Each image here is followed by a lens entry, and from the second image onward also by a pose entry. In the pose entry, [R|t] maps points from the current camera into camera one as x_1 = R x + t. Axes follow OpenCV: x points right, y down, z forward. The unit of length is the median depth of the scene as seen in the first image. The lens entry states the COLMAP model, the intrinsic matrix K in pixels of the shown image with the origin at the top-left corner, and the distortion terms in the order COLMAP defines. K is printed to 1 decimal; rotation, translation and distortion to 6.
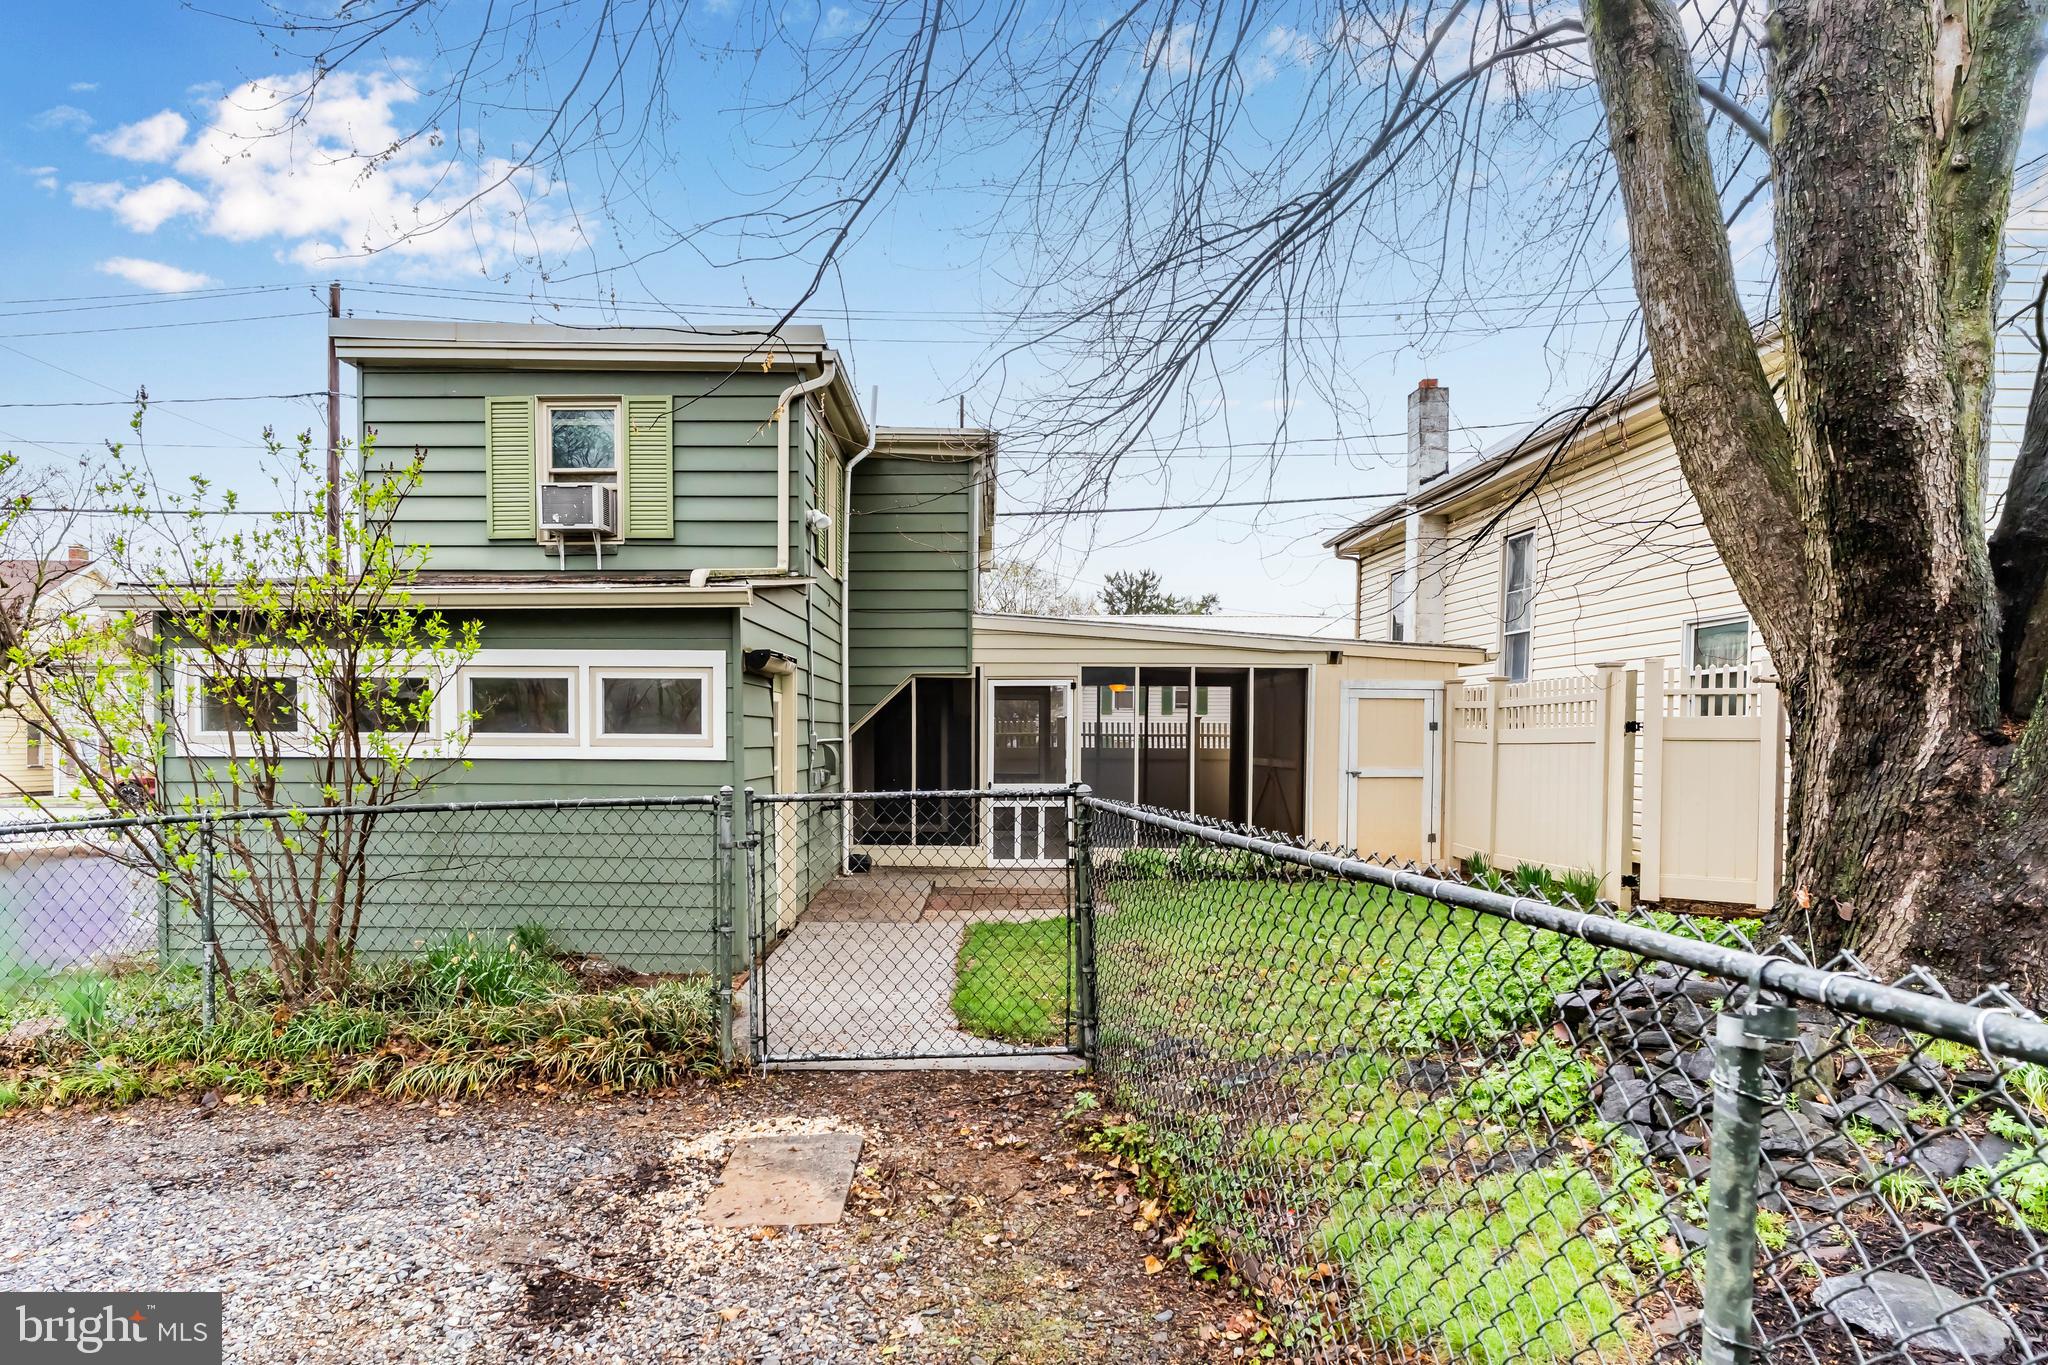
lens RADIAL K [[1054.6, 0, 1014.6], [0, 1054.6, 712.8], [0, 0, 1]] dist [-0.008832, 0.000799]
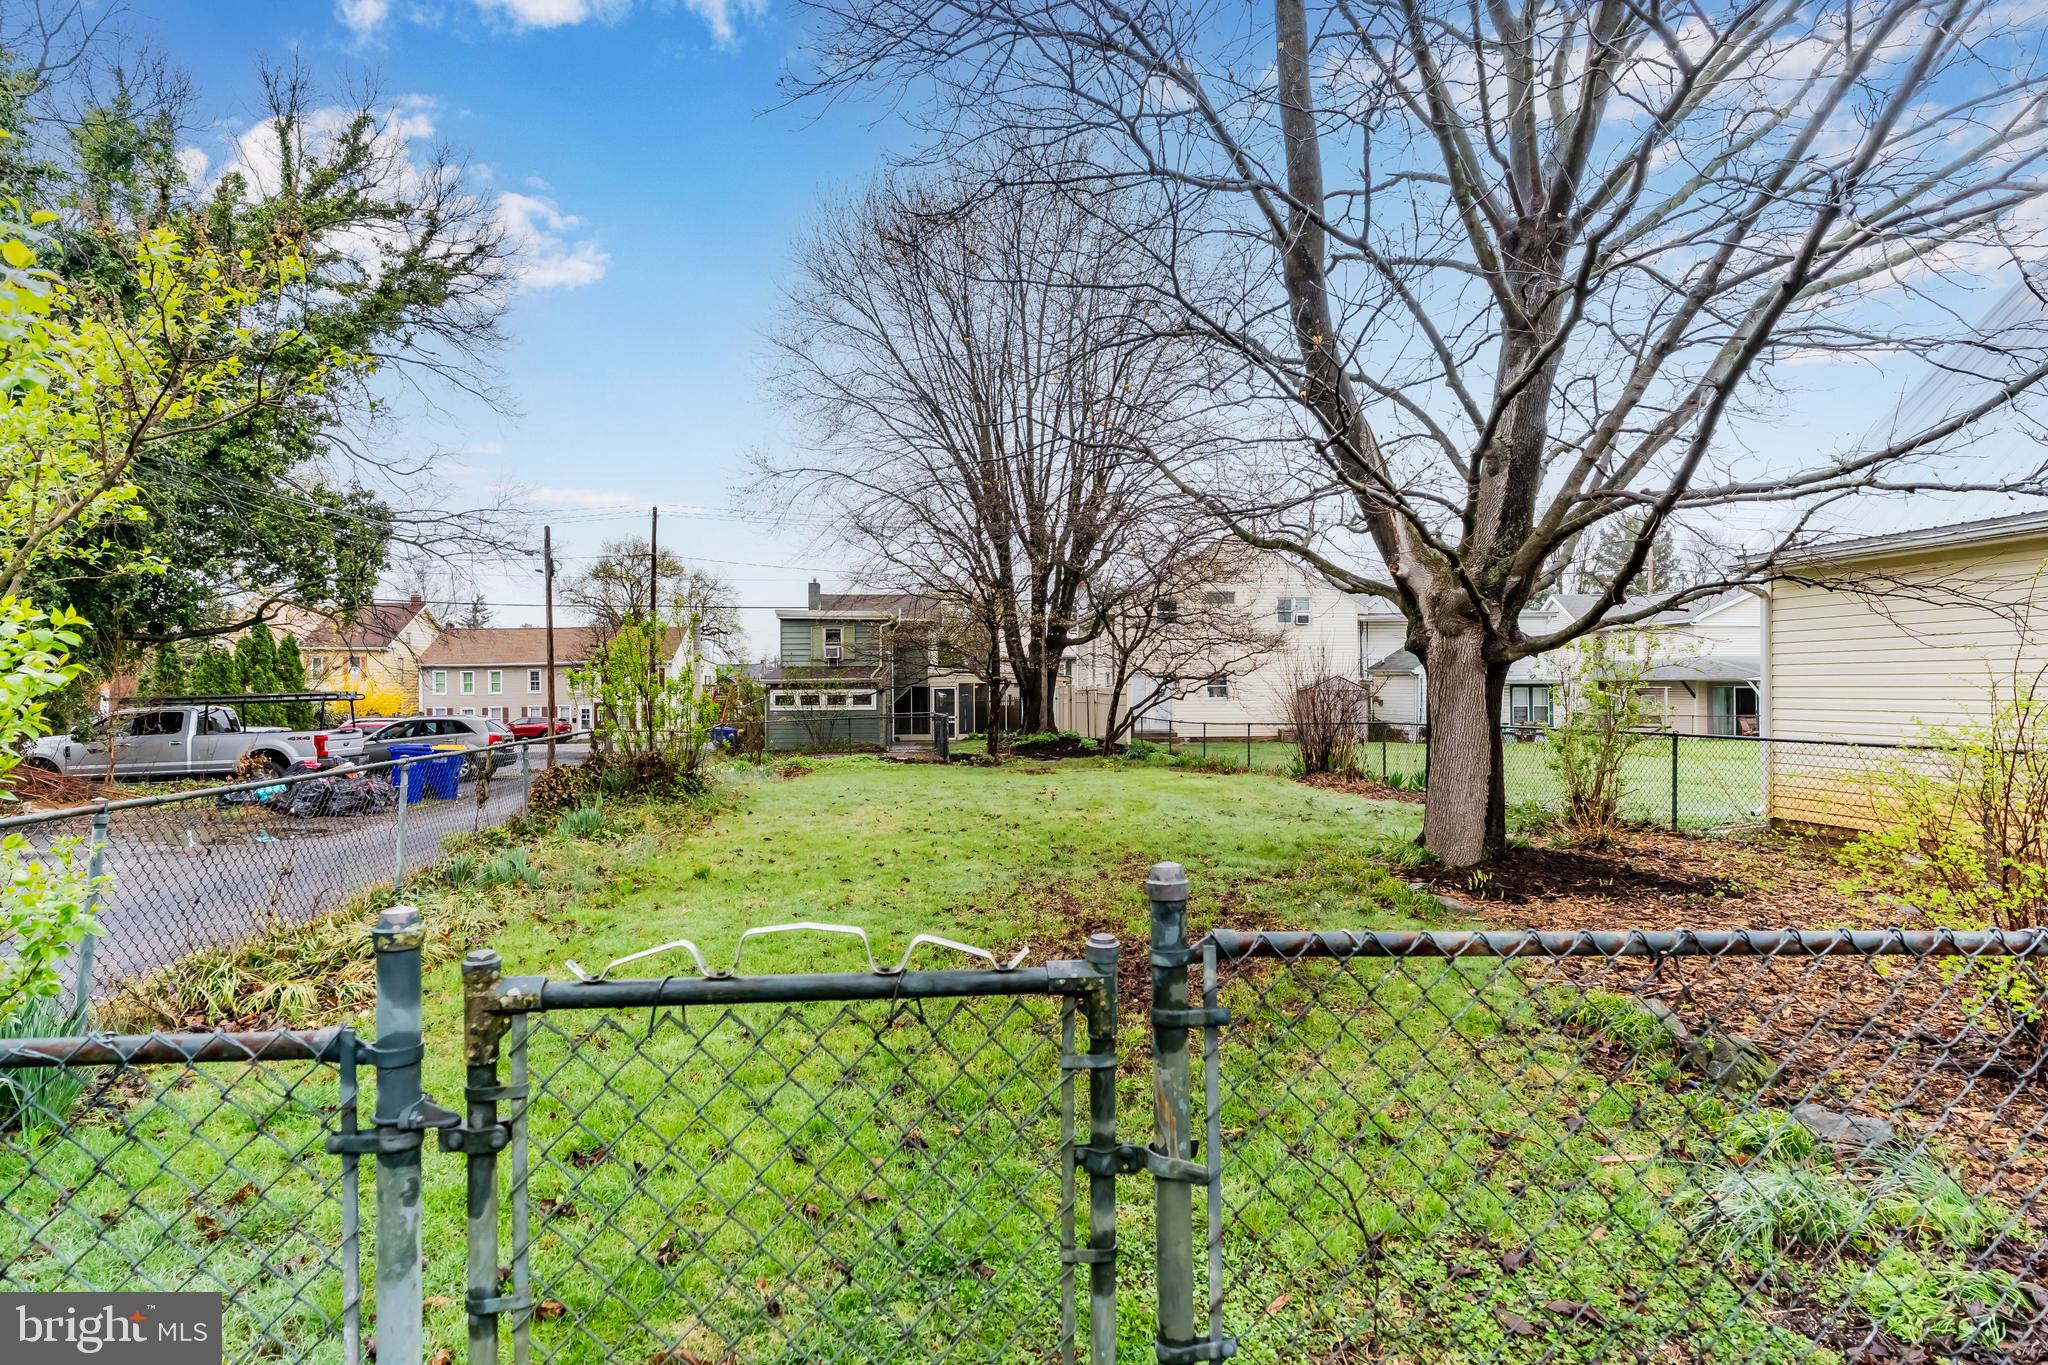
lens RADIAL K [[1054.6, 0, 1014.6], [0, 1054.6, 712.8], [0, 0, 1]] dist [-0.008832, 0.000799]
pose [[0.999832, -0.014607, 0.011099, 0.286131], [0.014421, 0.999758, 0.016600, -0.013161], [-0.011339, -0.016437, 0.999801, -3.377145]]
